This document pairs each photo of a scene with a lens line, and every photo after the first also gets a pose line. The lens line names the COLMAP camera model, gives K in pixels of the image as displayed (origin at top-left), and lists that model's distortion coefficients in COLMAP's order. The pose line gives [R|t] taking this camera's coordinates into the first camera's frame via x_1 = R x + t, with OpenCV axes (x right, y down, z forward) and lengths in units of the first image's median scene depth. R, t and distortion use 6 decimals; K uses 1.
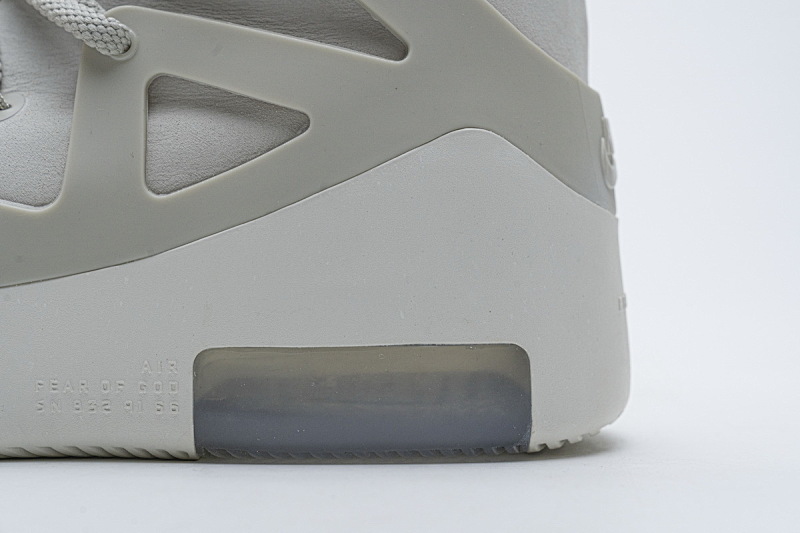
lens RADIAL K [[1545.6, 0, 404.2], [0, 1545.6, 264.7], [0, 0, 1]] dist [0.022559, 0.000000]
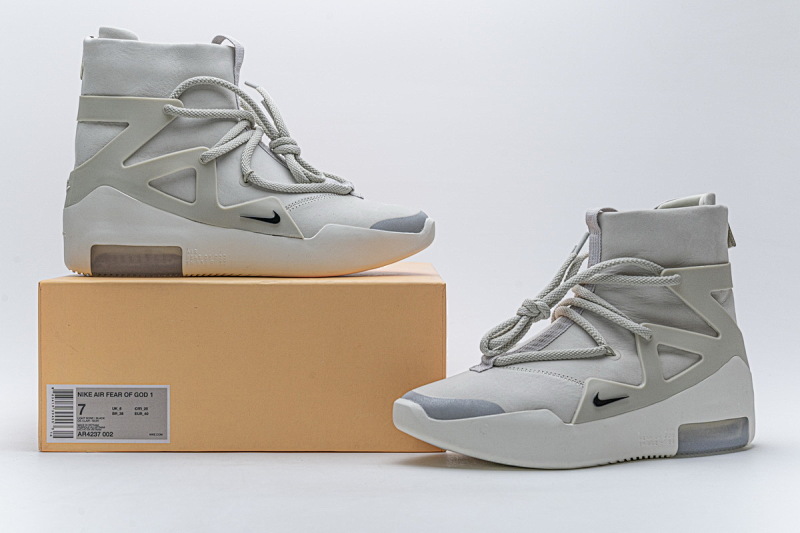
lens RADIAL K [[1371.1, 0, 395.2], [0, 1371.1, 264.2], [0, 0, 1]] dist [-0.066146, 0.000000]
pose [[0.899977, -0.016066, 0.435641, -1.983334], [0.028991, 0.999314, -0.023037, -0.246389], [-0.434972, 0.033363, 0.899825, -1.449869]]
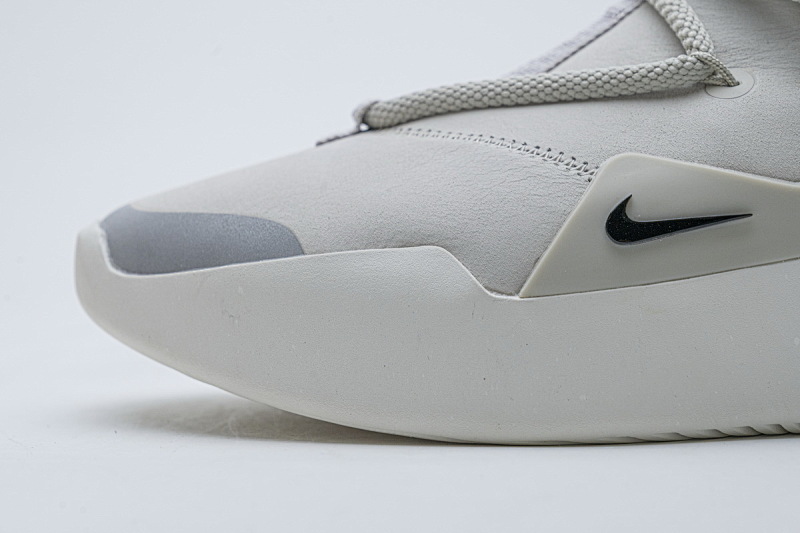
lens RADIAL K [[1545.6, 0, 400.8], [0, 1545.6, 271.4], [0, 0, 1]] dist [0.022559, 0.000000]
pose [[0.999762, -0.021249, 0.004974, -0.490357], [0.021178, 0.999679, 0.013876, 0.000847], [-0.005267, -0.013768, 0.999891, 0.004420]]
